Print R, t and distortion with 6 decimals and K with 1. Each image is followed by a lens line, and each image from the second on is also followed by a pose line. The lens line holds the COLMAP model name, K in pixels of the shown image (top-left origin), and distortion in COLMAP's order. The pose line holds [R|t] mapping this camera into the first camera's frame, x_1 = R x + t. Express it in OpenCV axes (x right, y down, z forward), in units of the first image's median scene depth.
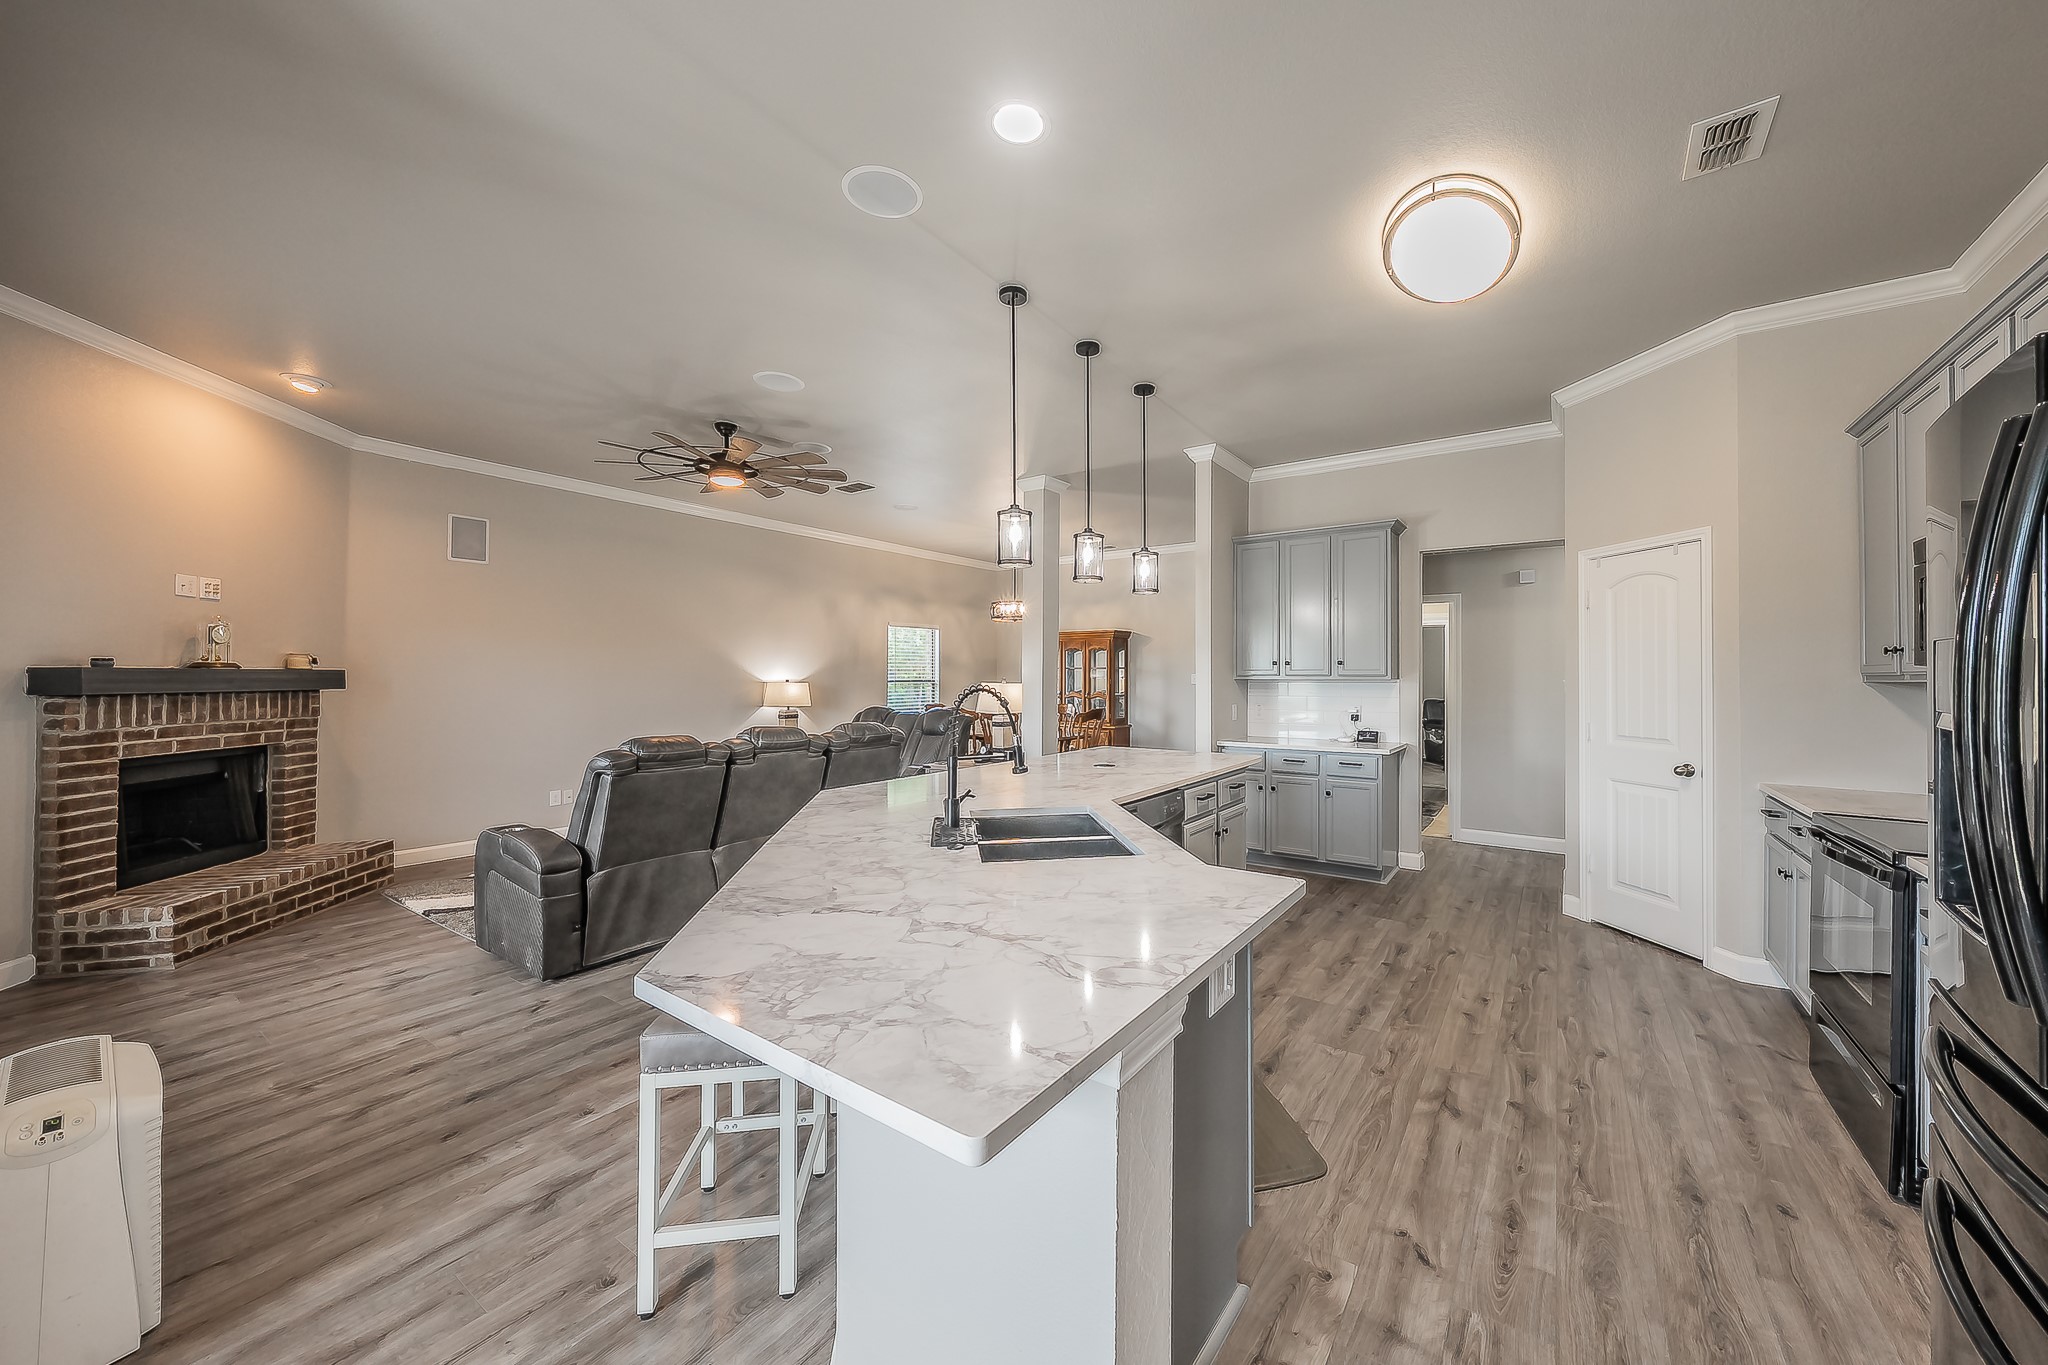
lens RADIAL K [[714.8, 0, 1033.4], [0, 714.8, 681.1], [0, 0, 1]] dist [-0.001147, 0.000017]
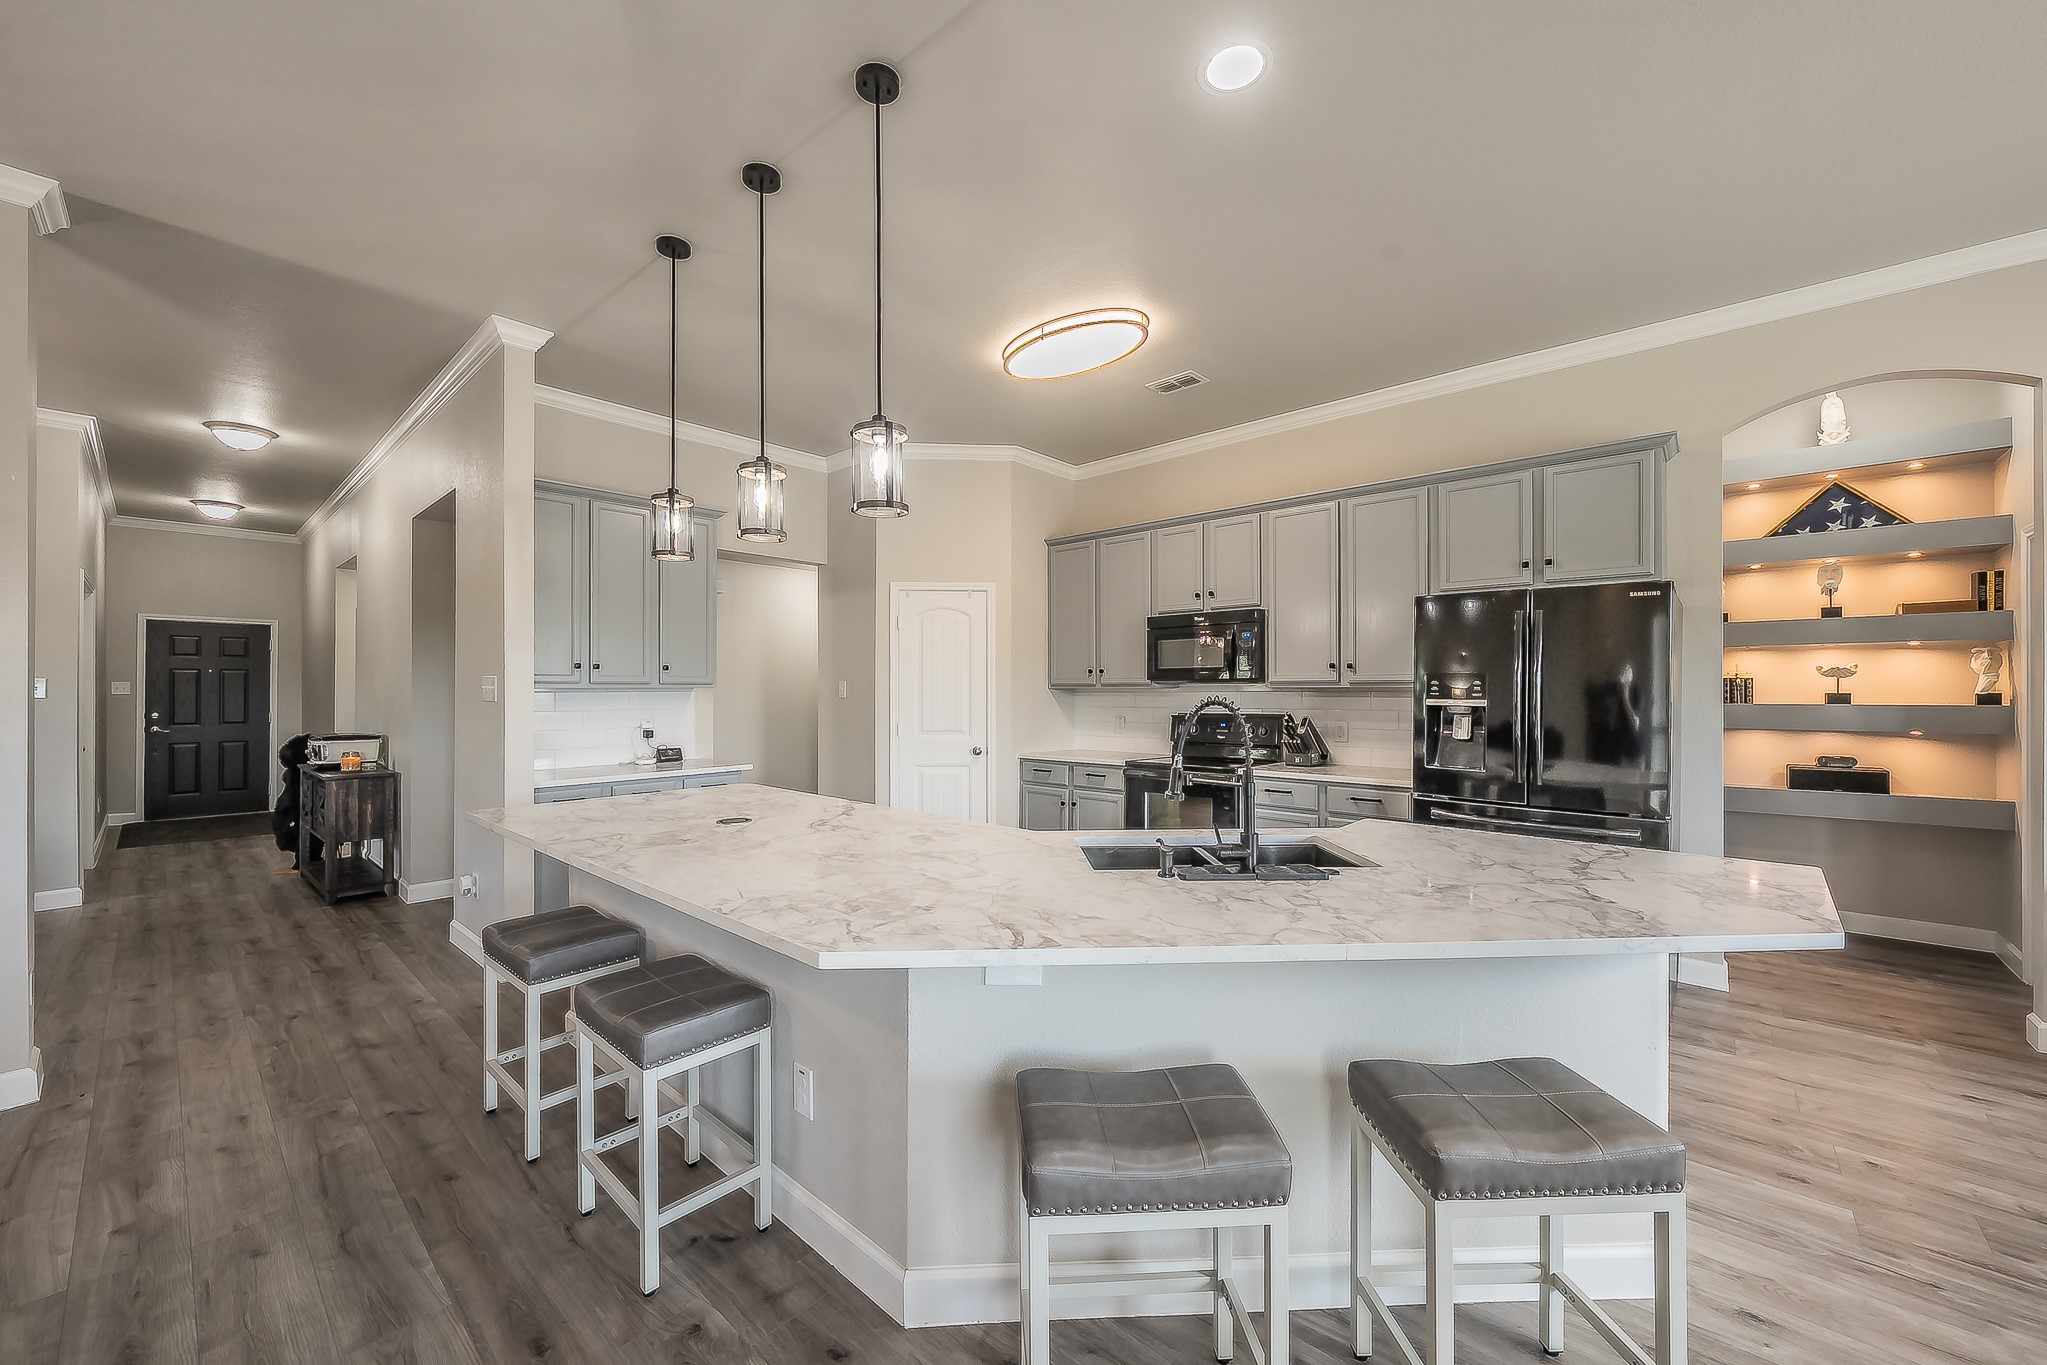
lens RADIAL K [[801.8, 0, 971.1], [0, 801.8, 685.6], [0, 0, 1]] dist [-0.000535, 0.000496]
pose [[0.110232, -0.002484, 0.993903, -0.548251], [0.002036, 0.999995, 0.002273, -0.008184], [-0.993904, 0.001773, 0.110236, 0.686398]]
